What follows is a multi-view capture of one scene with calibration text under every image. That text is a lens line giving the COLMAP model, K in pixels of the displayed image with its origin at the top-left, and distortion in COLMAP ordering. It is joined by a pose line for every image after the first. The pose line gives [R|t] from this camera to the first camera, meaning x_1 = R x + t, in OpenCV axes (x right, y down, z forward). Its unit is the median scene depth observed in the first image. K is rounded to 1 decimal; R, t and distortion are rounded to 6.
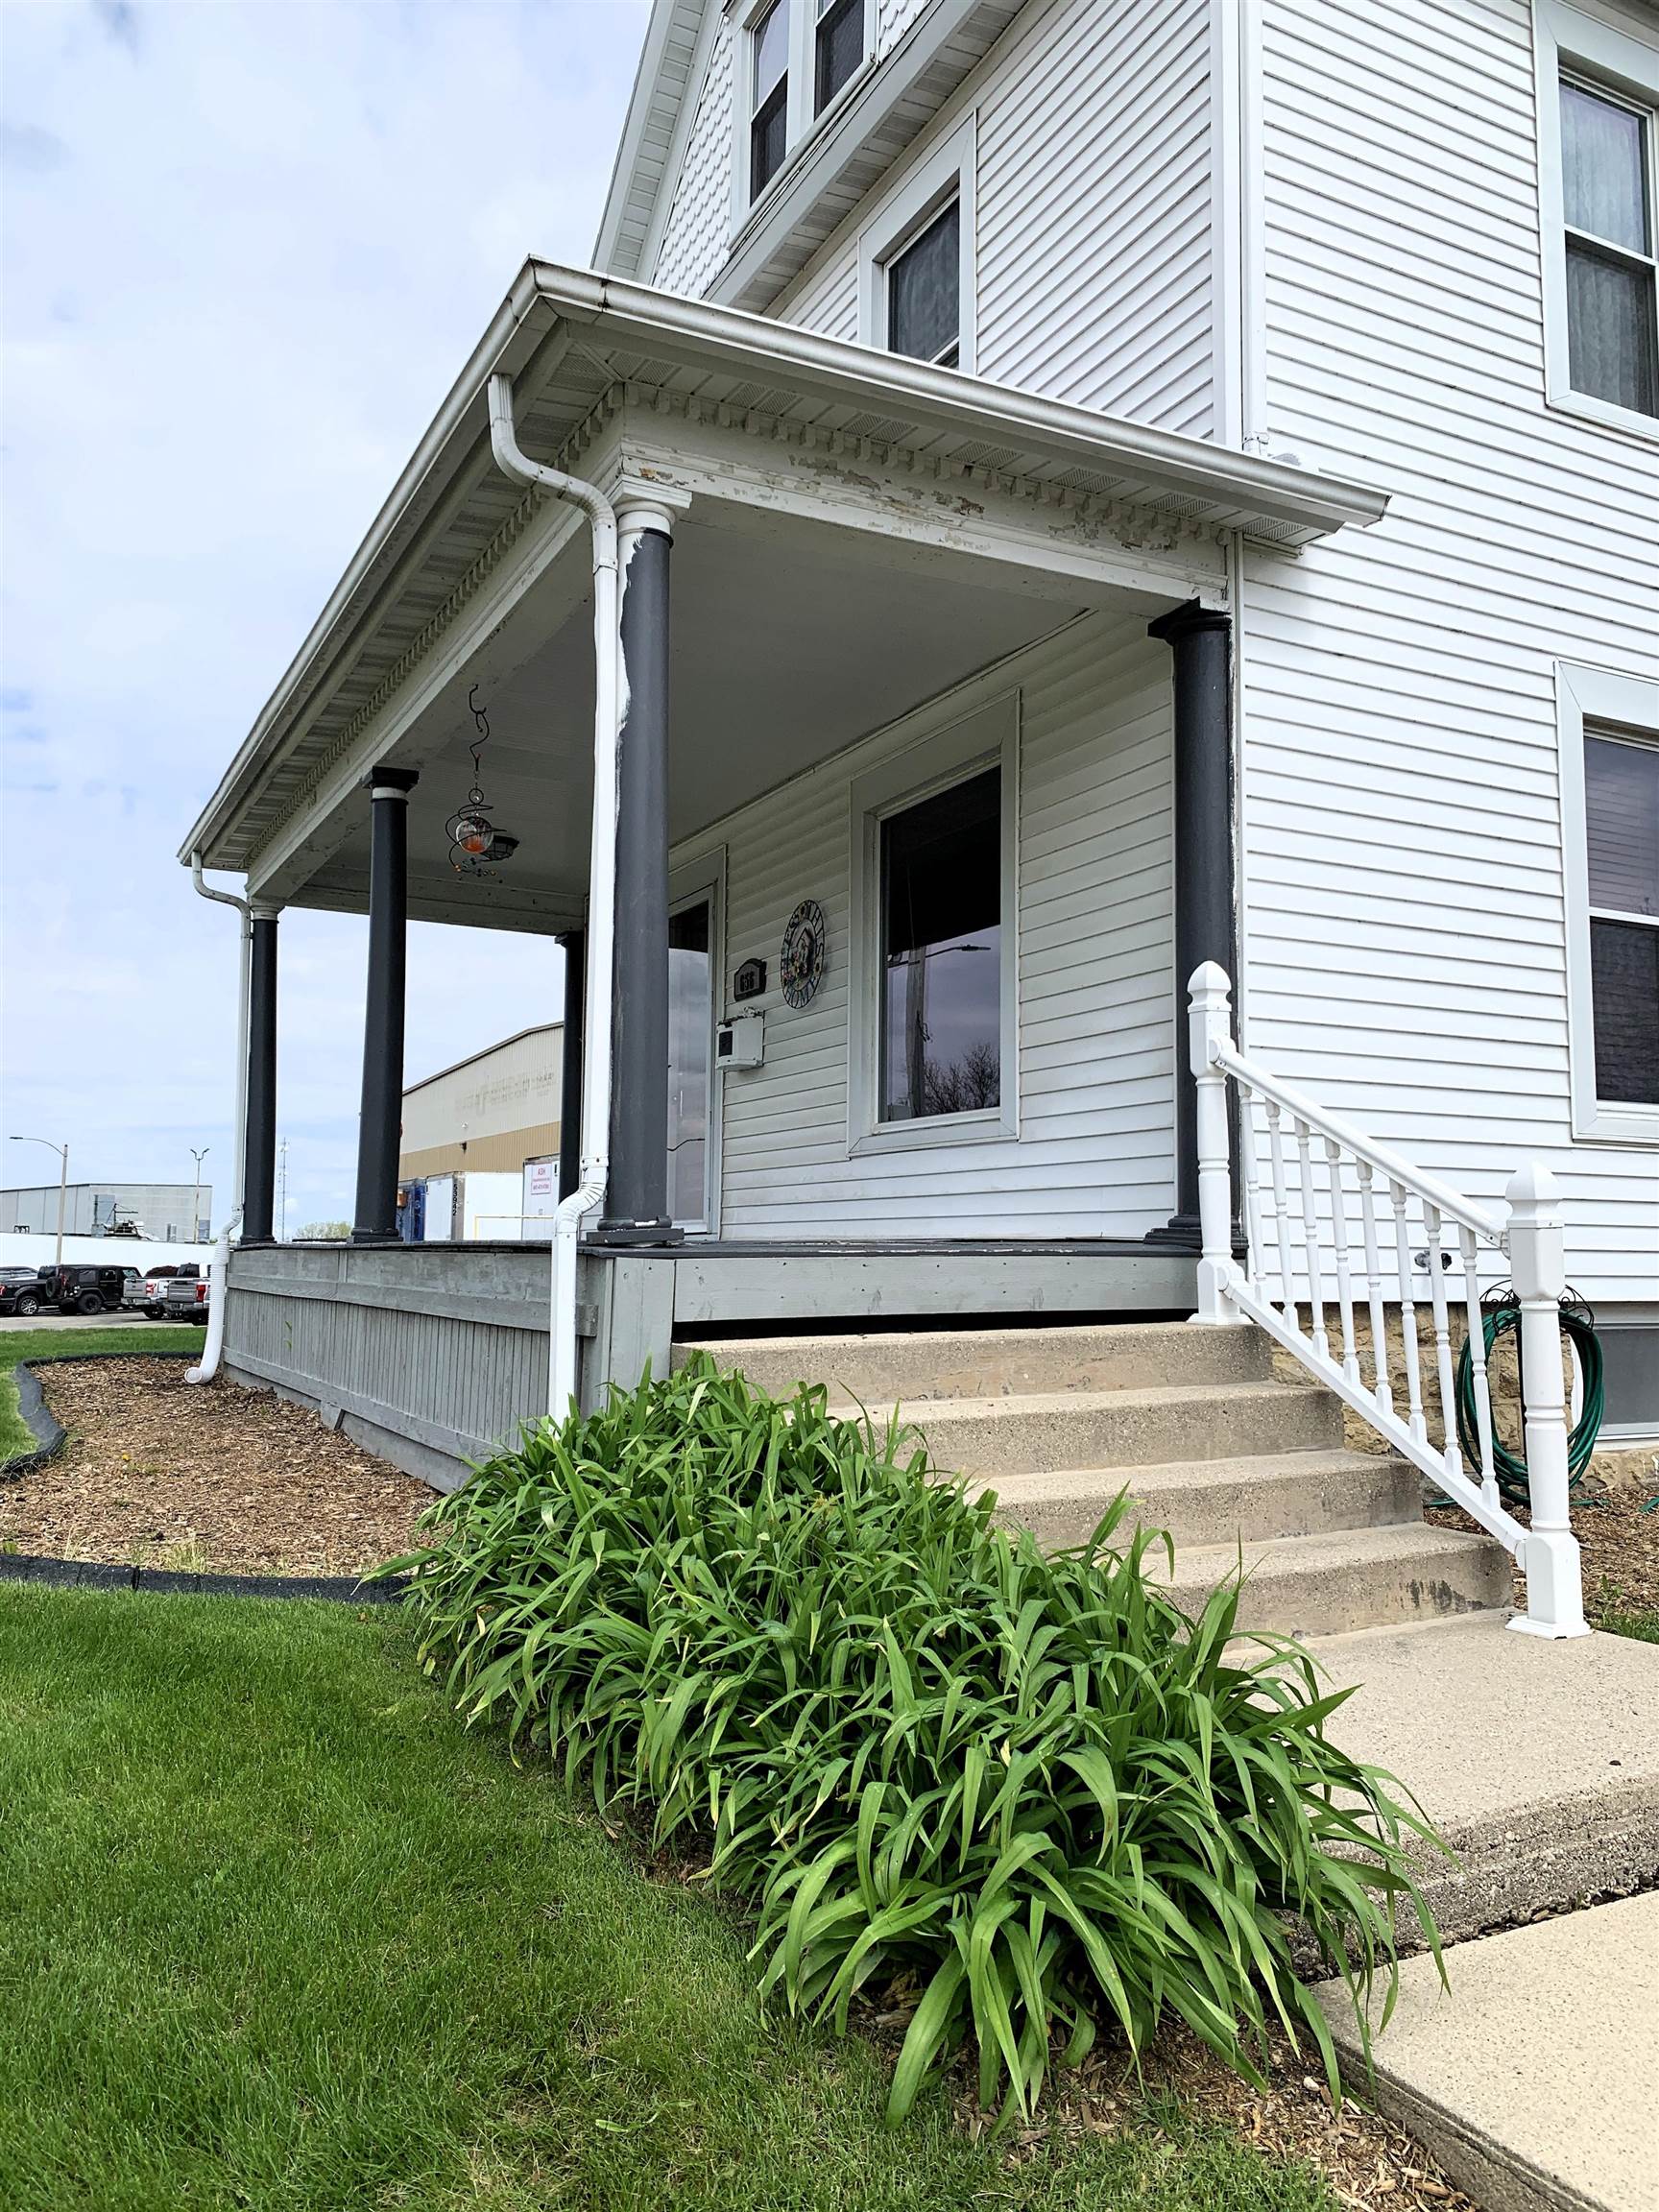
lens RADIAL K [[1656.1, 0, 829.5], [0, 1656.1, 1106.0], [0, 0, 1]] dist [0.082861, -0.112540]
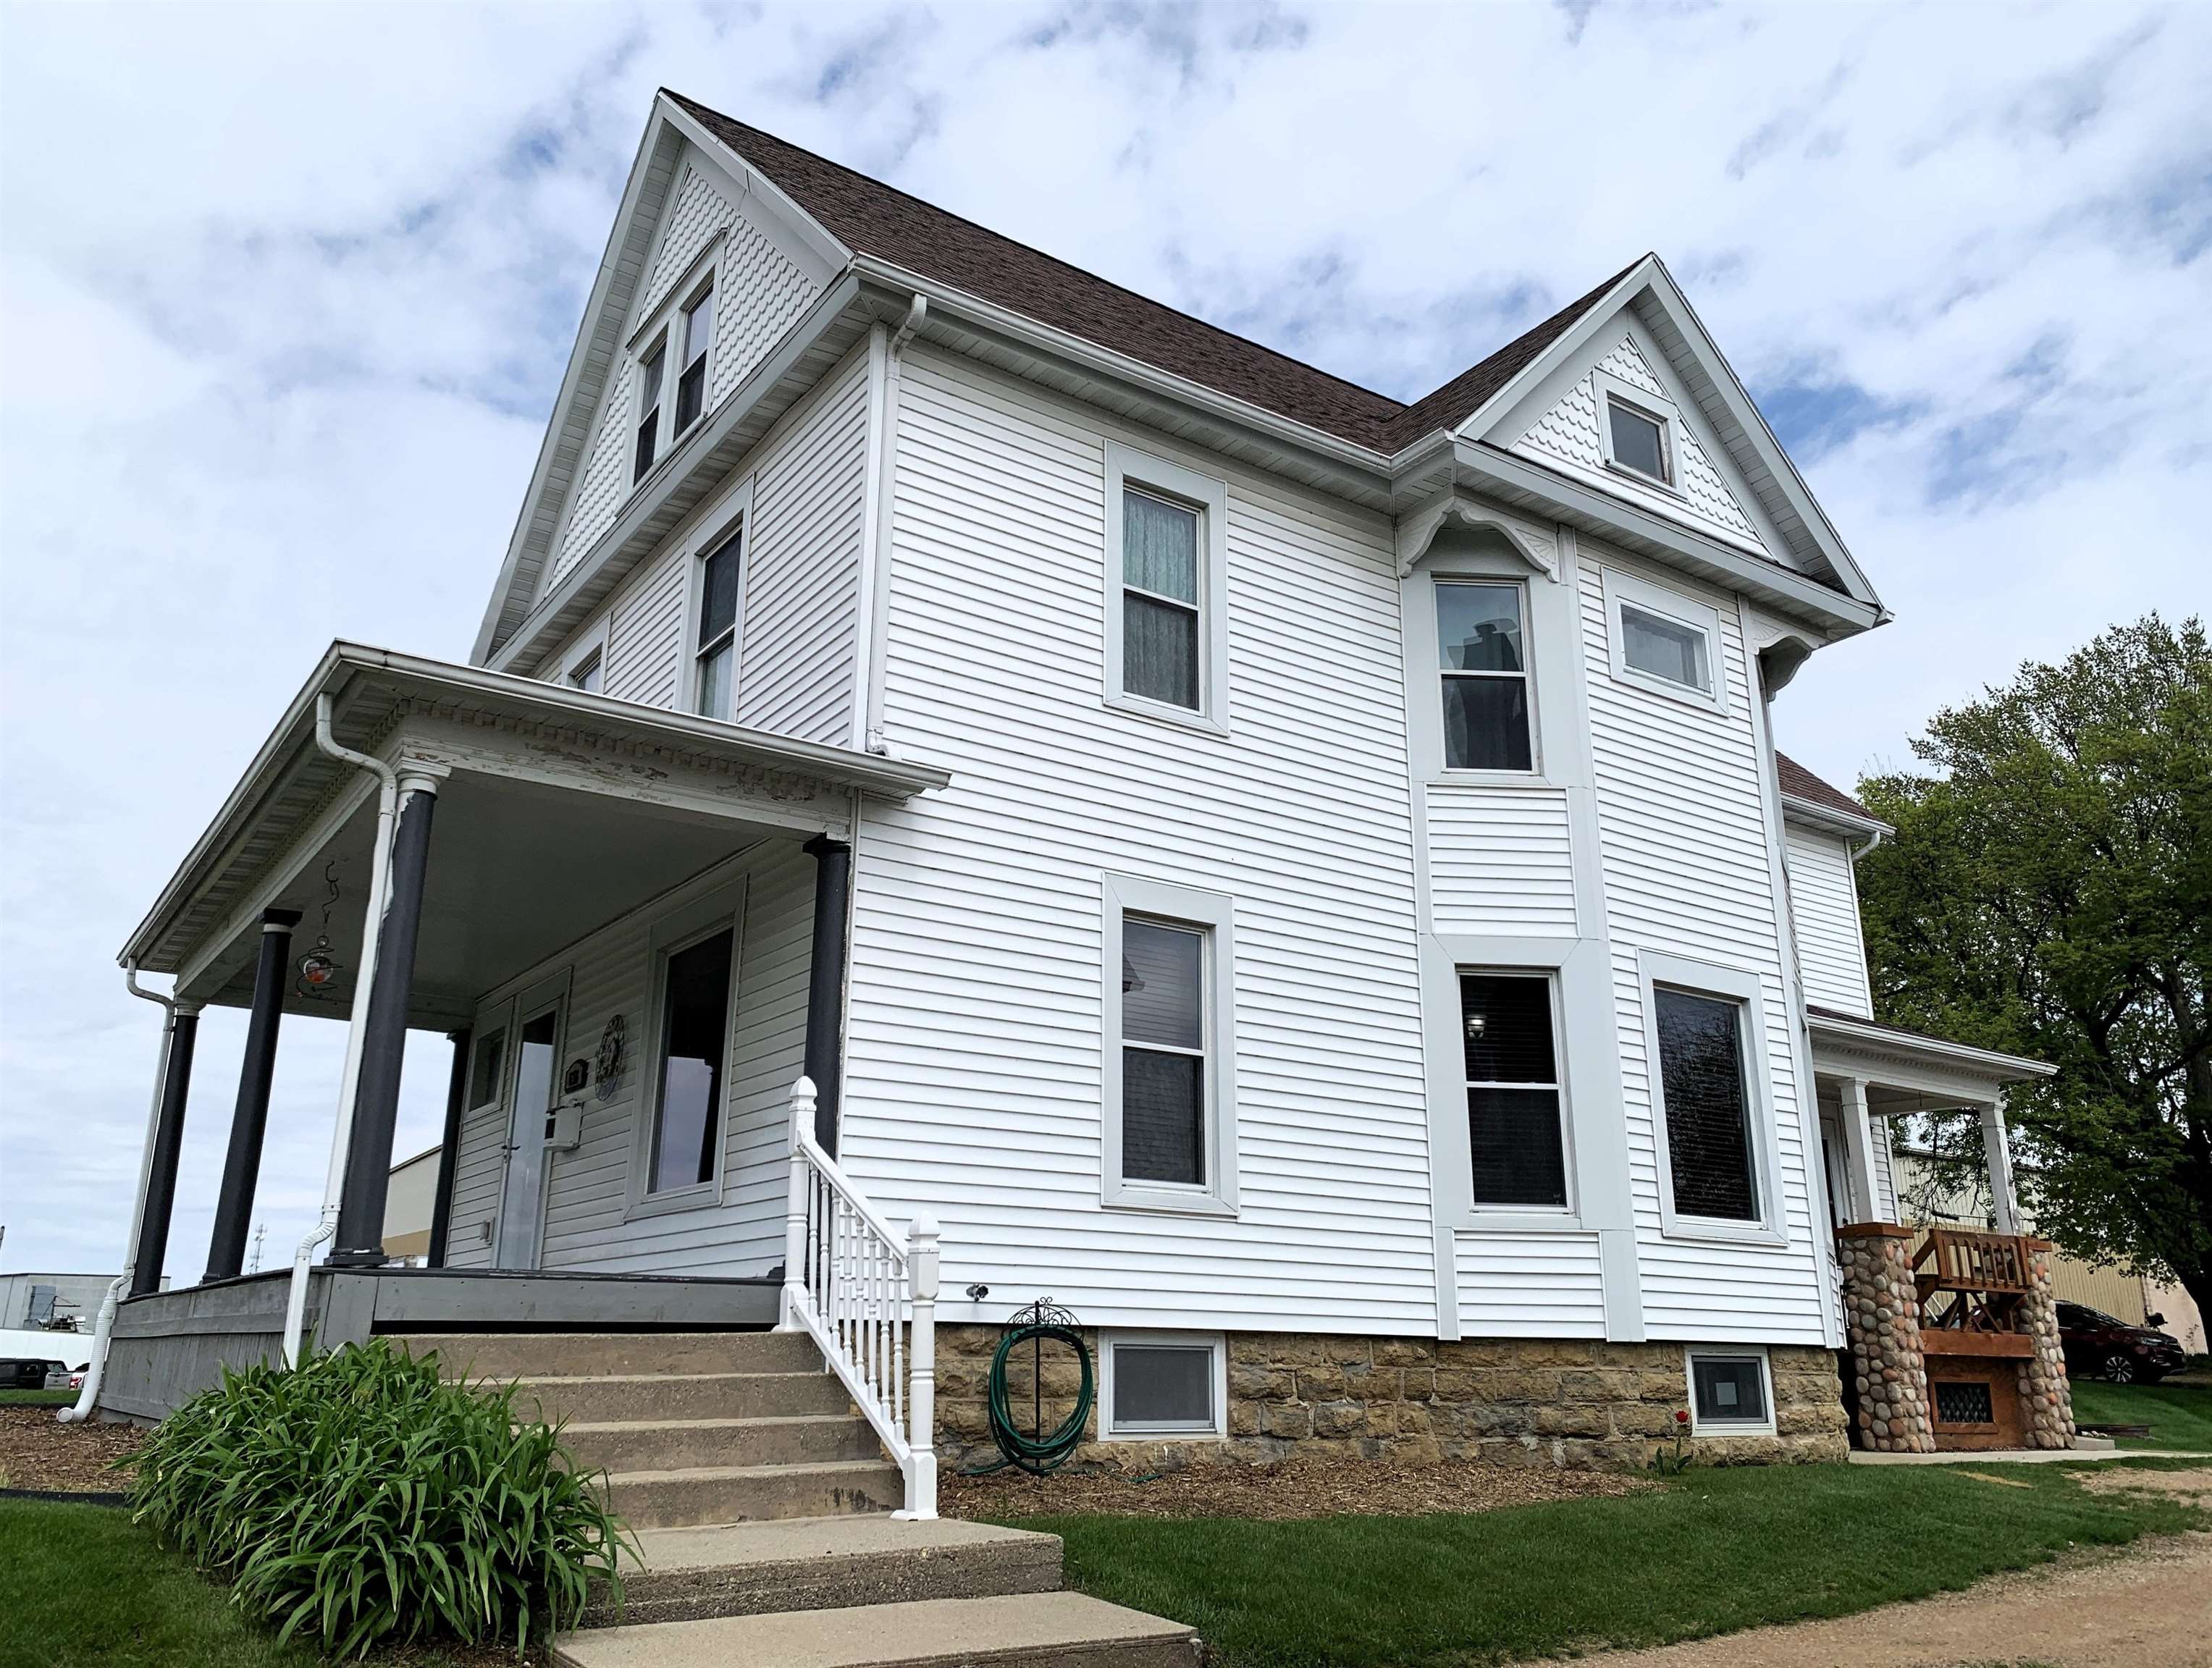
lens RADIAL K [[1768.8, 0, 1106.0], [0, 1768.8, 834.0], [0, 0, 1]] dist [0.076805, -0.111058]
pose [[0.994212, 0.034693, 0.101682, 0.279691], [-0.013492, 0.979253, -0.202193, 0.014391], [-0.106587, 0.199651, 0.974053, -0.519914]]
